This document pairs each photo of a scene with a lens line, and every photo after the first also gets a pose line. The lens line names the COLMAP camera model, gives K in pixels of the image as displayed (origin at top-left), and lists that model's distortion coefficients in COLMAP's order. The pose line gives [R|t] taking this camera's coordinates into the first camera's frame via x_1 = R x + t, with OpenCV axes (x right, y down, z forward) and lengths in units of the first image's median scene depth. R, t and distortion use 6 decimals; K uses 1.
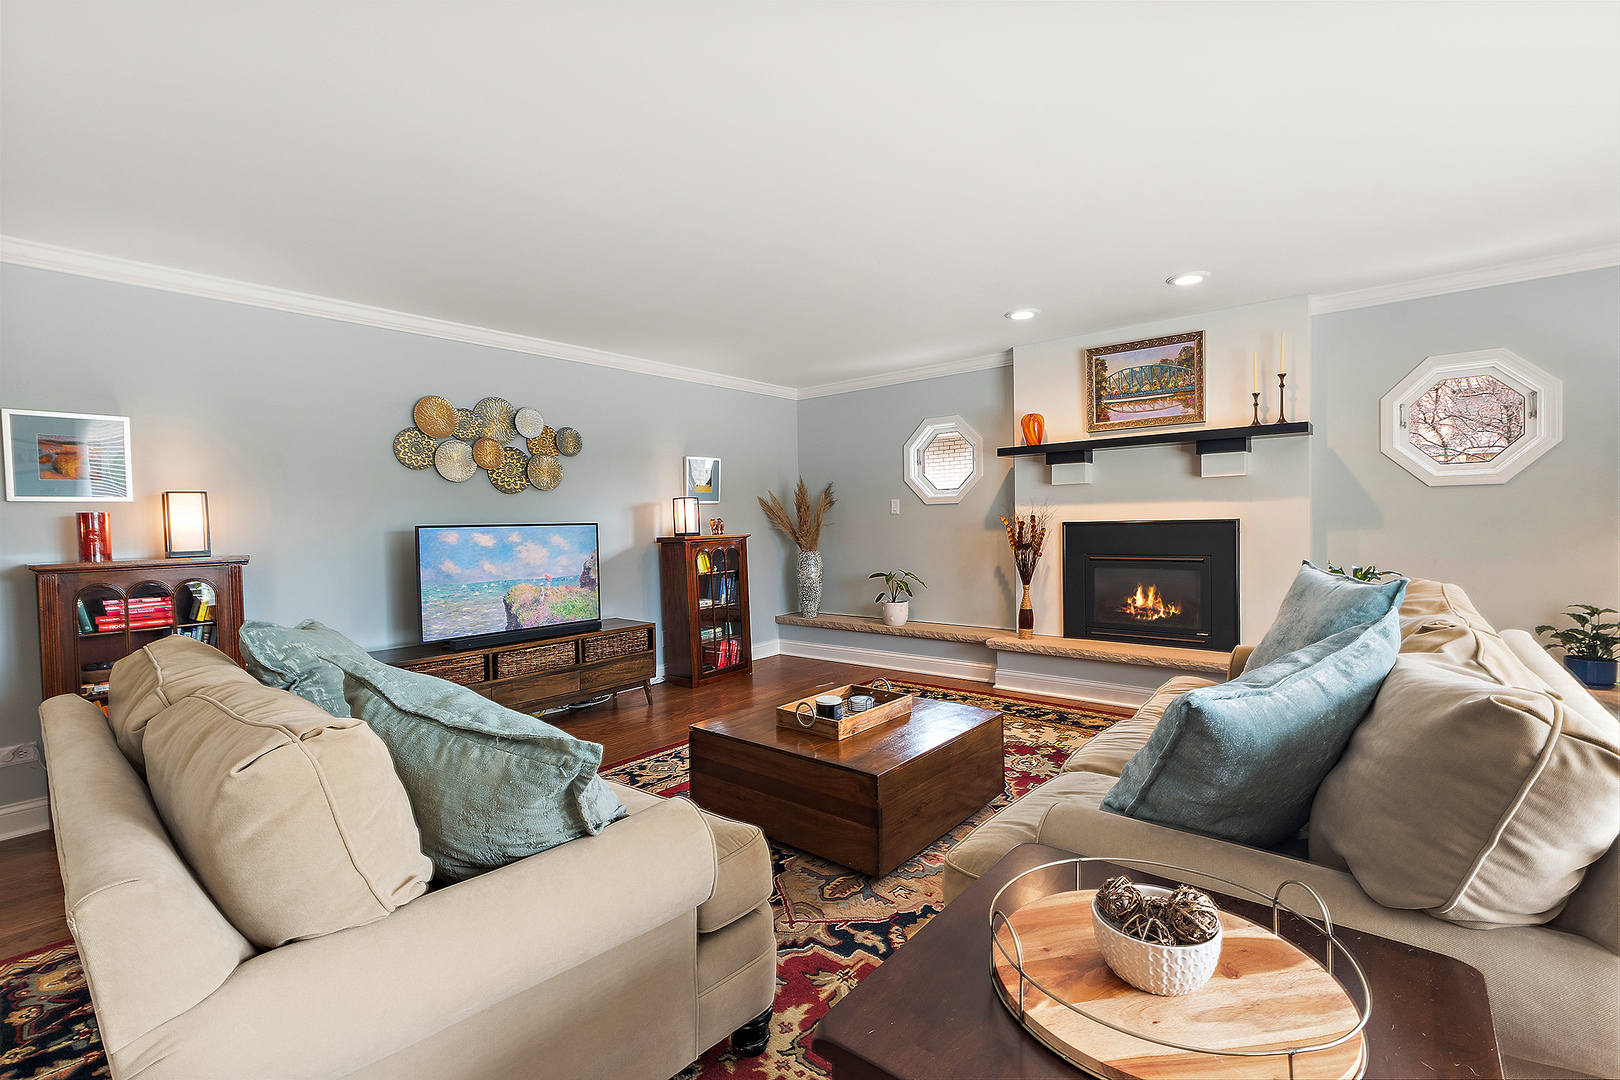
lens RADIAL K [[715.3, 0, 806.6], [0, 715.3, 546.8], [0, 0, 1]] dist [-0.002924, -0.001429]
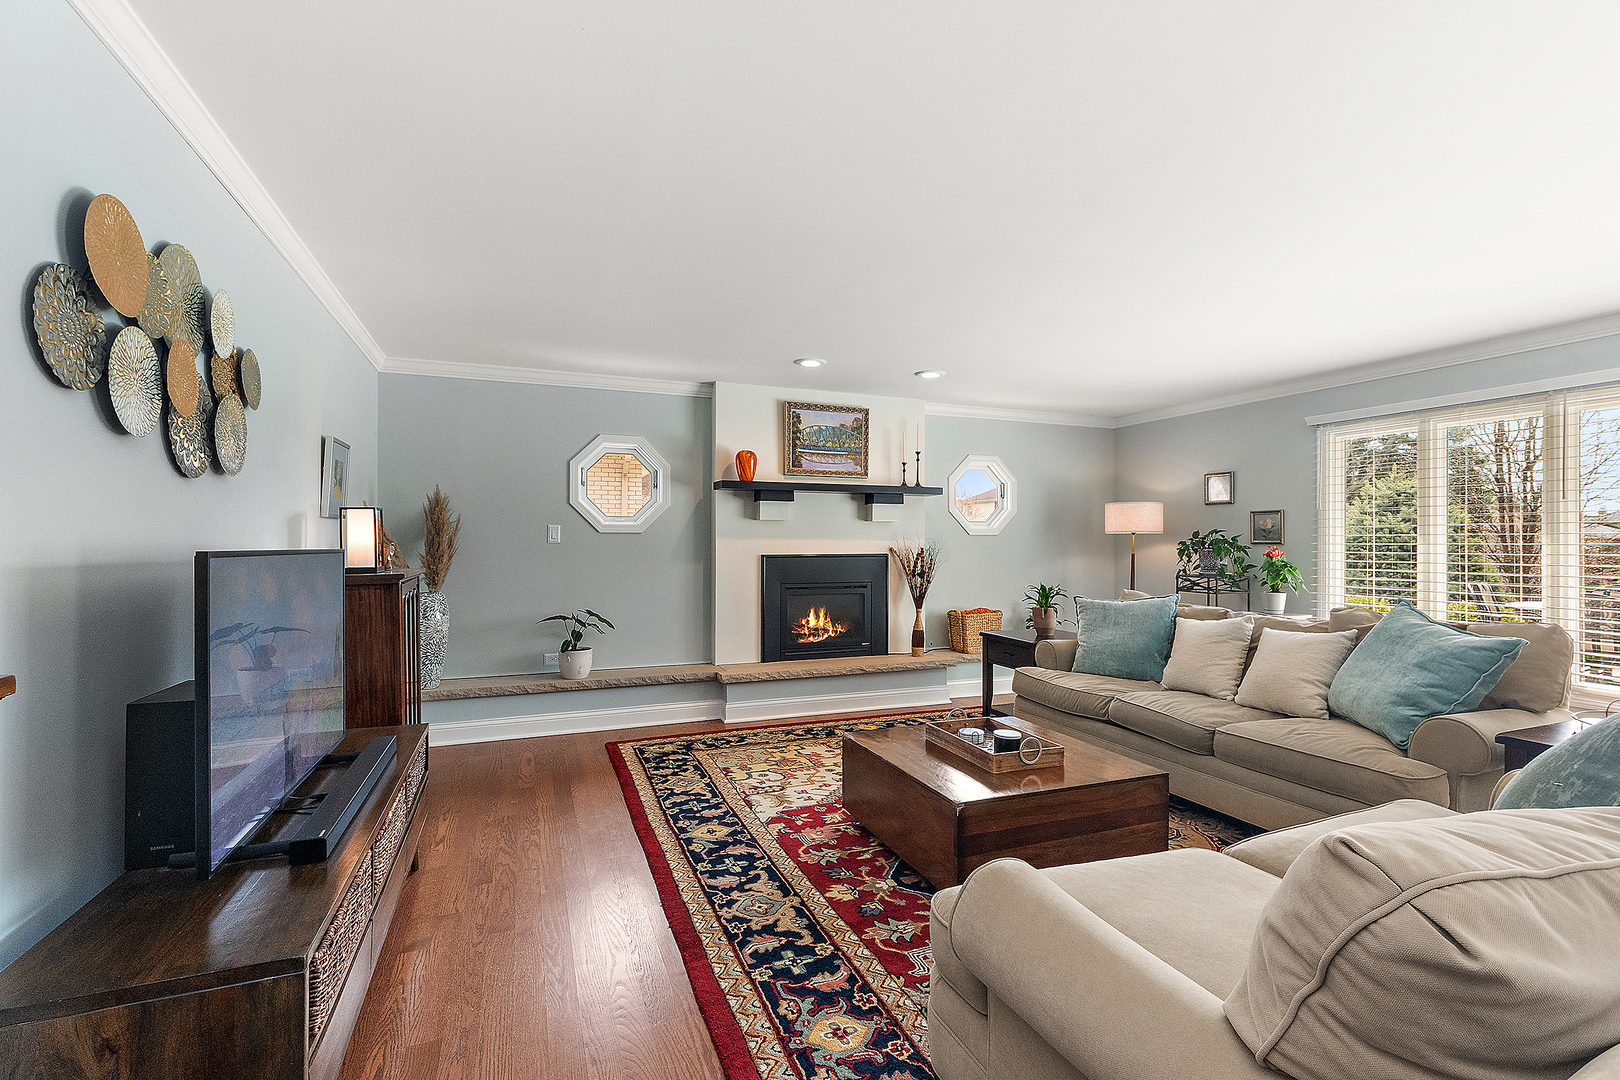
lens RADIAL K [[715.3, 0, 806.6], [0, 715.3, 546.8], [0, 0, 1]] dist [-0.002924, -0.001429]
pose [[0.475076, 0.017010, 0.879780, -0.609046], [0.020750, 0.999319, -0.030527, -0.013773], [-0.879700, 0.032758, 0.474399, 0.472720]]
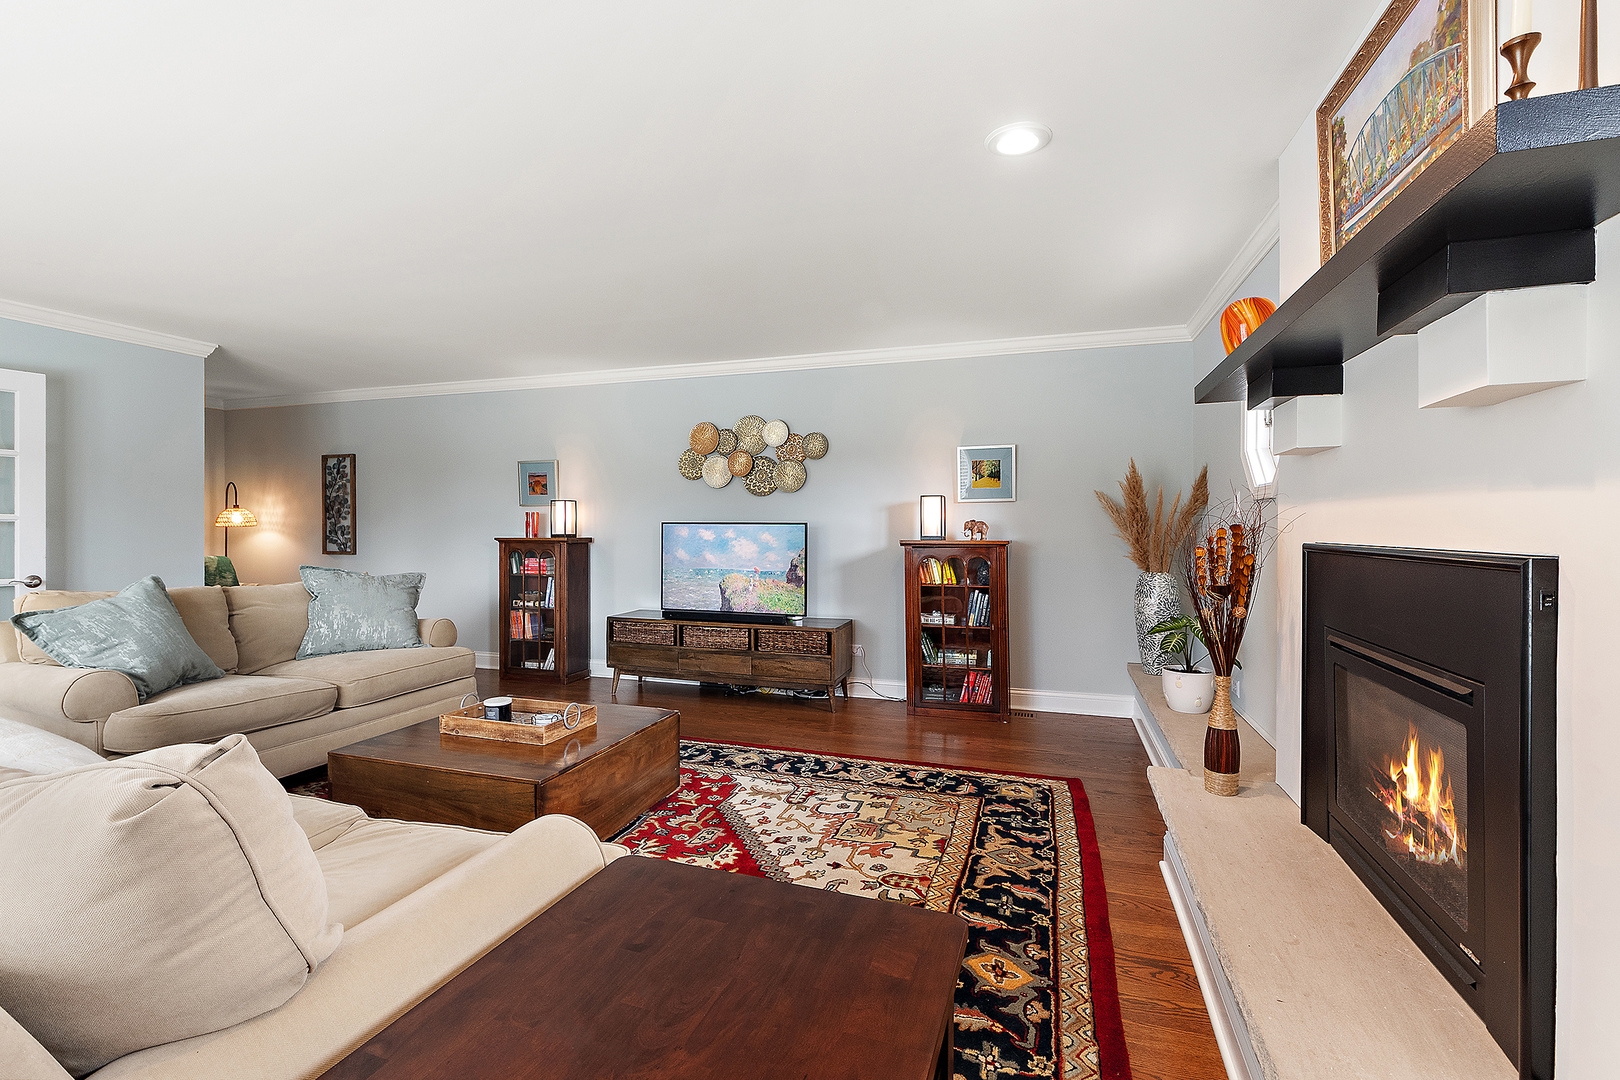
lens RADIAL K [[726.4, 0, 790.5], [0, 726.4, 526.3], [0, 0, 1]] dist [0.001566, 0.000038]
pose [[0.355646, 0.024562, -0.934298, 0.707308], [-0.043047, 0.999024, 0.009877, -0.038895], [0.933629, 0.036706, 0.356356, 0.624089]]
